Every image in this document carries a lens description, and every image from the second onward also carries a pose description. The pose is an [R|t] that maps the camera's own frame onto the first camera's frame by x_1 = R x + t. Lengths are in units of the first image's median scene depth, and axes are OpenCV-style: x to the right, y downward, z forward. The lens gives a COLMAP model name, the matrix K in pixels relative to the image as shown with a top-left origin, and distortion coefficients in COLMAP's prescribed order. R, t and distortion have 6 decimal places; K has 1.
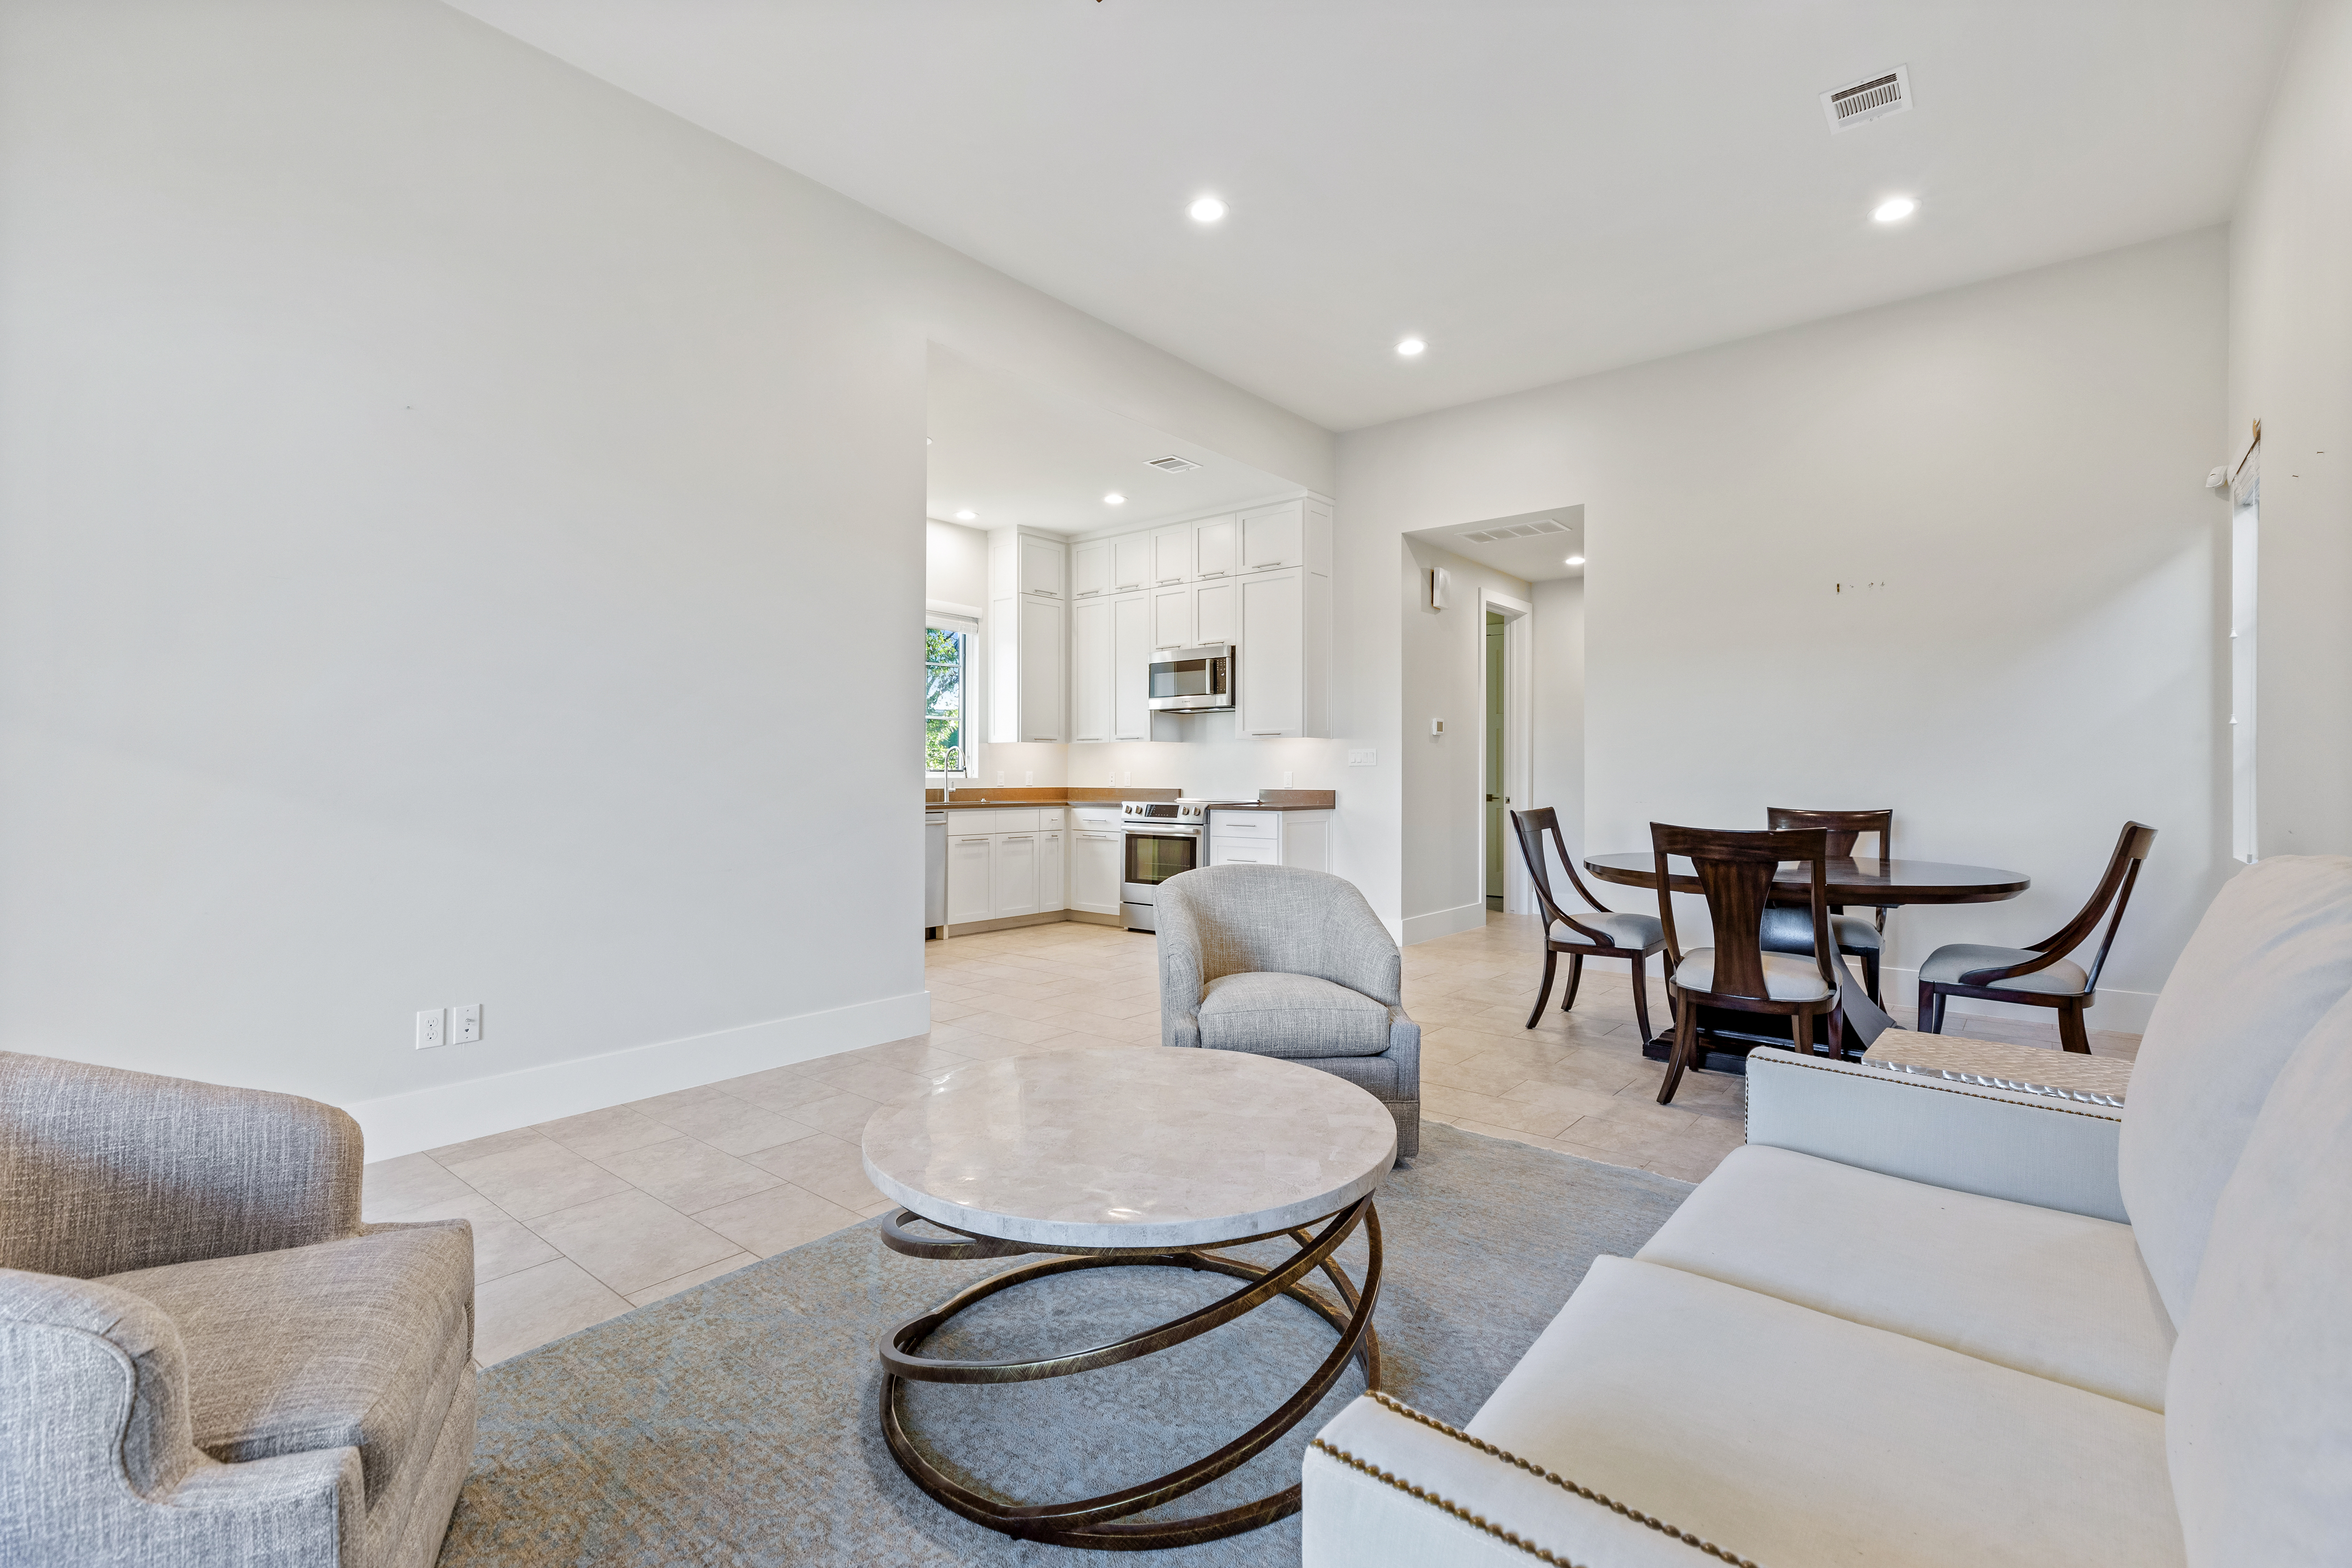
lens RADIAL K [[1047.4, 0, 1173.3], [0, 1047.4, 777.8], [0, 0, 1]] dist [-0.000556, -0.004351]
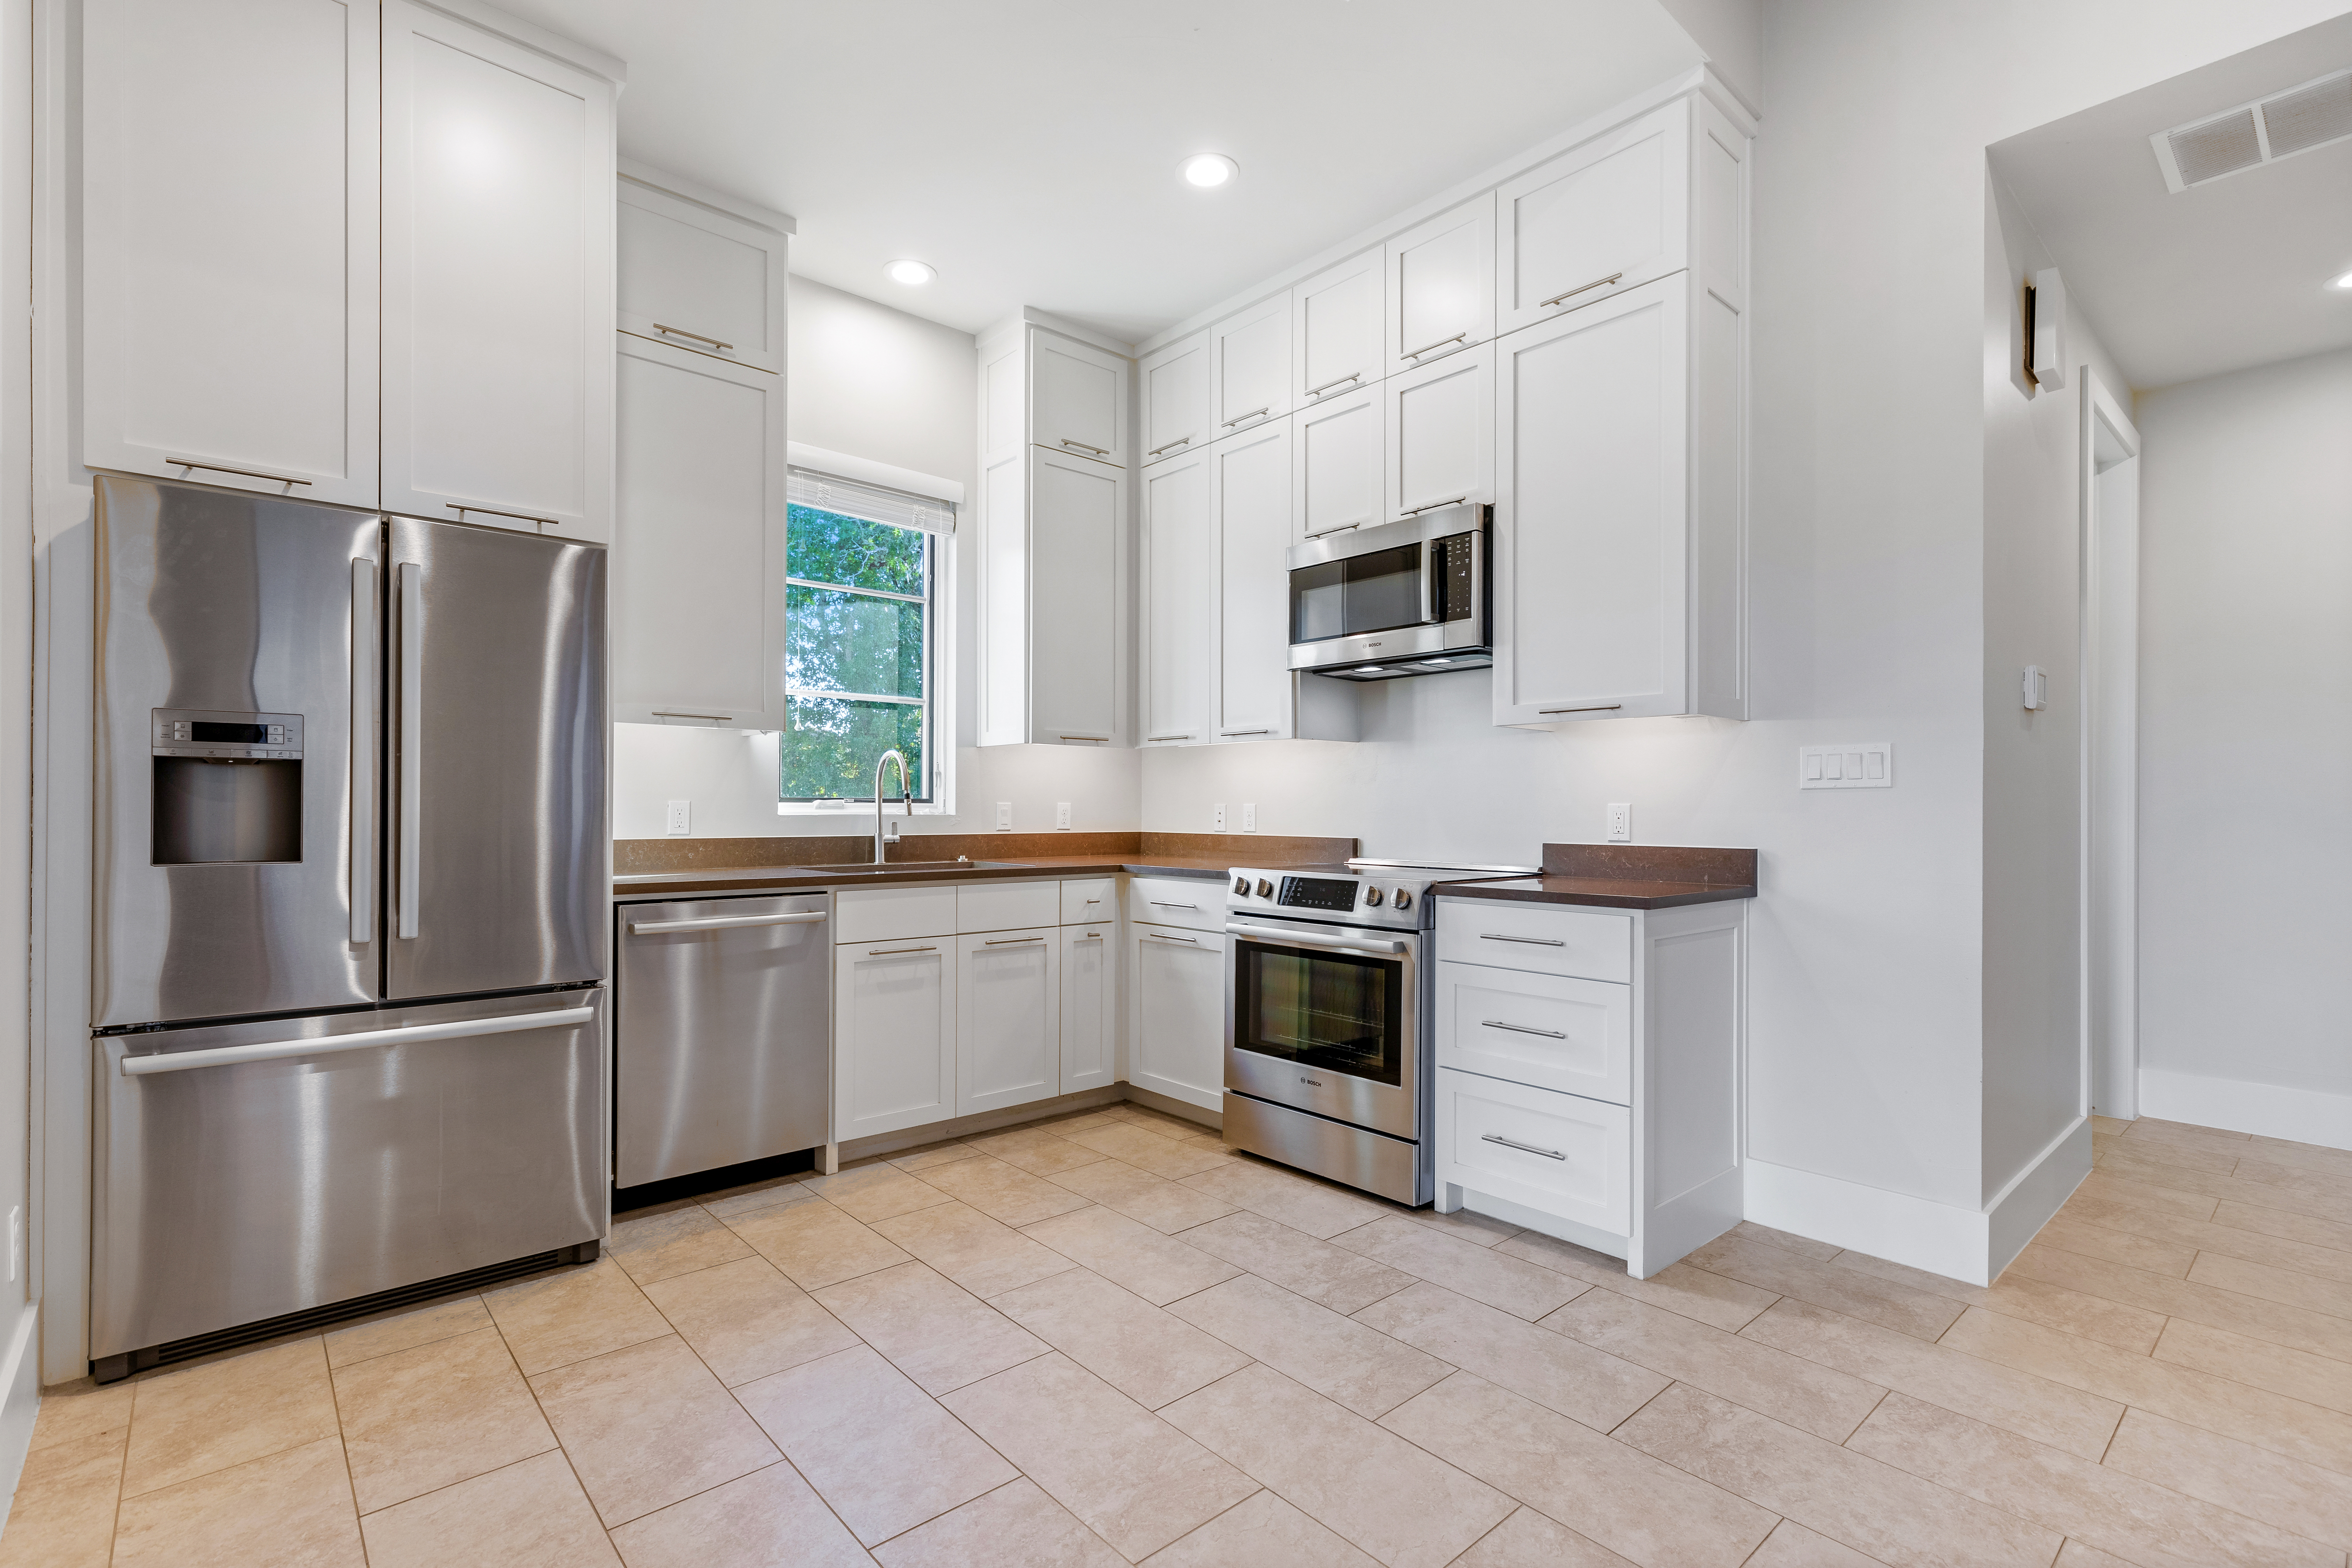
lens RADIAL K [[1047.4, 0, 1151.5], [0, 1047.4, 799.2], [0, 0, 1]] dist [-0.000556, -0.004351]
pose [[0.985429, 0.001346, -0.170082, -0.004432], [-0.003009, 0.999950, -0.009517, -0.003143], [0.170060, 0.009890, 0.985384, 0.537886]]
